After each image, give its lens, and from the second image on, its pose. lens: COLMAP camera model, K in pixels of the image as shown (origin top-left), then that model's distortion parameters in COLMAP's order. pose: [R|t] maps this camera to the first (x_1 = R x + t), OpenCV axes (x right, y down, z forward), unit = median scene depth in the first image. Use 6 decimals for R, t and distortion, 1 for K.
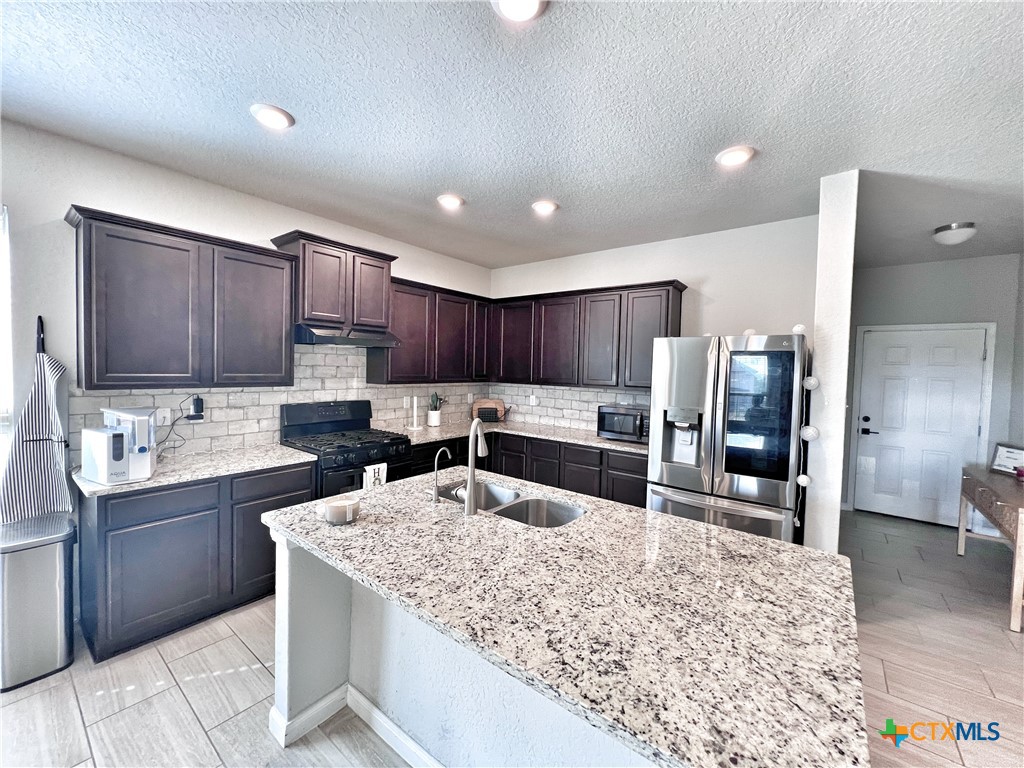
lens RADIAL K [[409.9, 0, 510.5], [0, 409.9, 383.6], [0, 0, 1]] dist [-0.000064, 0.000142]
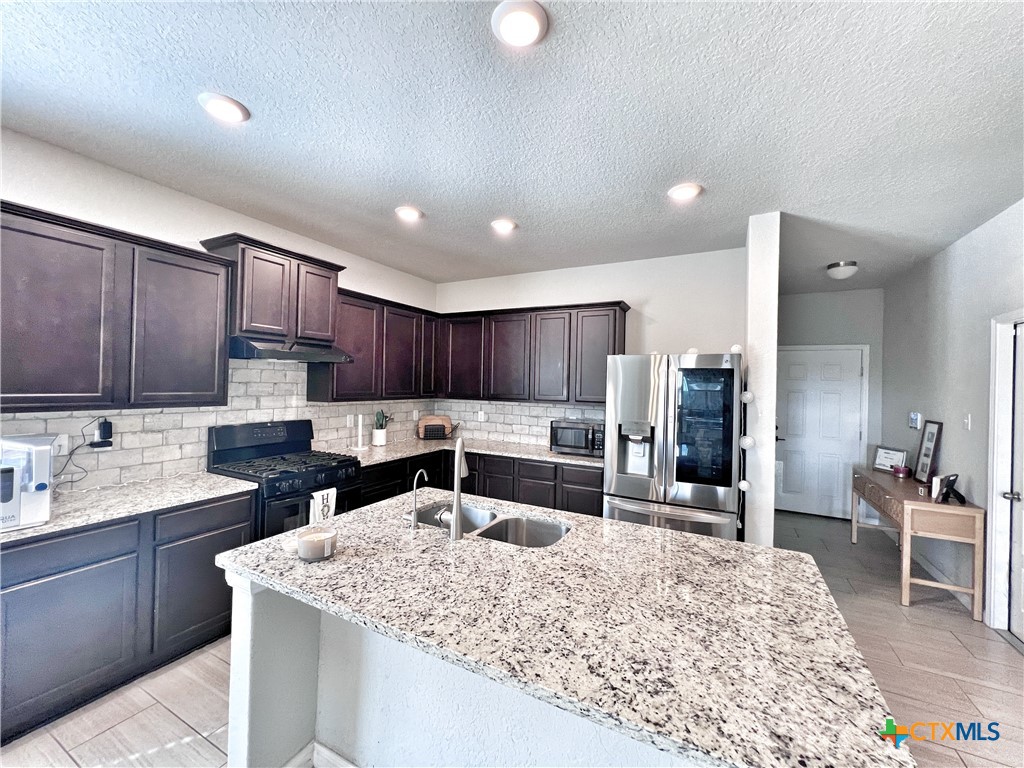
lens RADIAL K [[409.9, 0, 510.5], [0, 409.9, 383.6], [0, 0, 1]] dist [-0.000064, 0.000142]
pose [[0.984020, -0.003394, 0.178025, -0.092933], [0.009734, 0.999349, -0.034752, -0.005529], [-0.177791, 0.035930, 0.983412, 0.016349]]
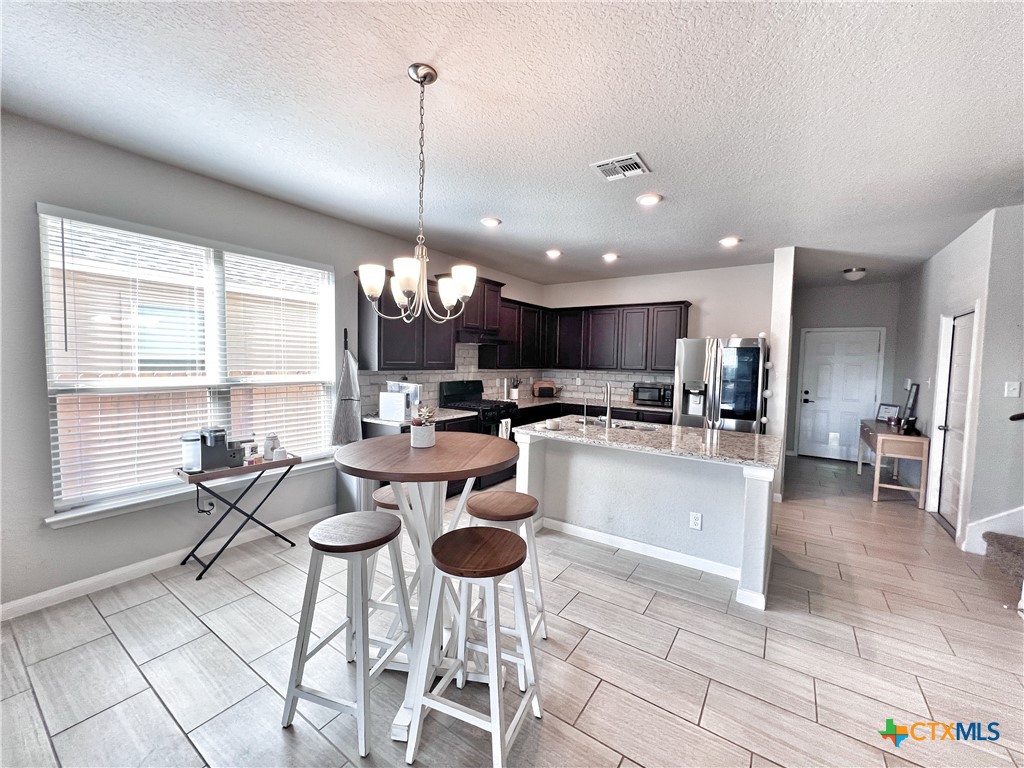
lens RADIAL K [[409.0, 0, 512.0], [0, 409.0, 384.0], [0, 0, 1]] dist [0.000532, 0.000092]
pose [[0.997902, -0.008005, 0.064242, -0.463161], [0.006607, 0.999737, 0.021945, 0.031299], [-0.064401, -0.021474, 0.997693, -0.658872]]
